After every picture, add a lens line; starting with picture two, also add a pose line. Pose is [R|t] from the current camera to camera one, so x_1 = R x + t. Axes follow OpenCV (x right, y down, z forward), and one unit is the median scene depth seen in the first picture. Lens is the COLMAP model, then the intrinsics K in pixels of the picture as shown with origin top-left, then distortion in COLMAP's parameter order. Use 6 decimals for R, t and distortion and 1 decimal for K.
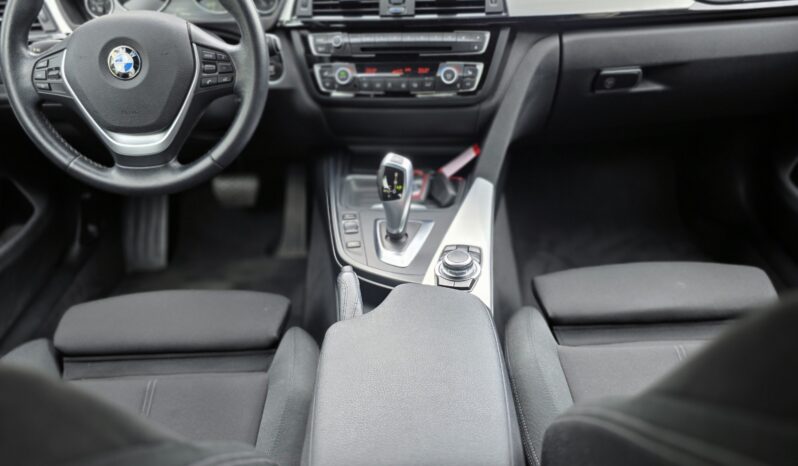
lens RADIAL K [[738.9, 0, 401.1], [0, 738.9, 236.3], [0, 0, 1]] dist [0.103716, -0.211865]
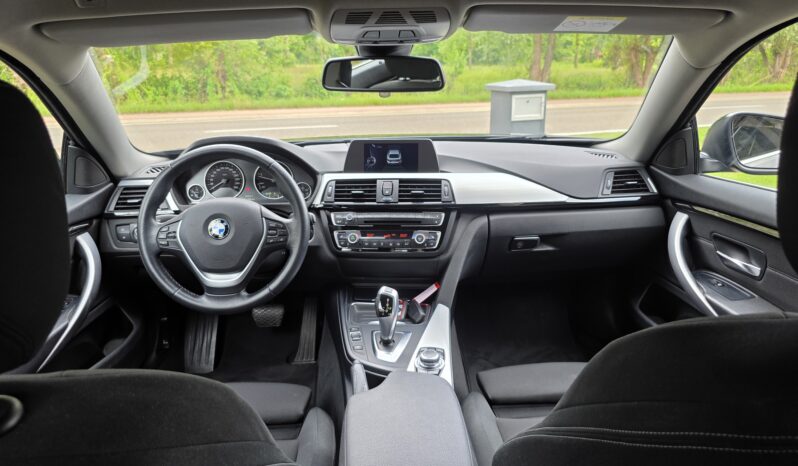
lens RADIAL K [[544.3, 0, 396.6], [0, 544.3, 217.7], [0, 0, 1]] dist [0.061645, -0.064020]
pose [[0.998865, 0.013323, 0.045729, -0.040682], [-0.001359, 0.967662, -0.252247, 0.035462], [-0.047611, 0.251899, 0.966582, -0.140210]]
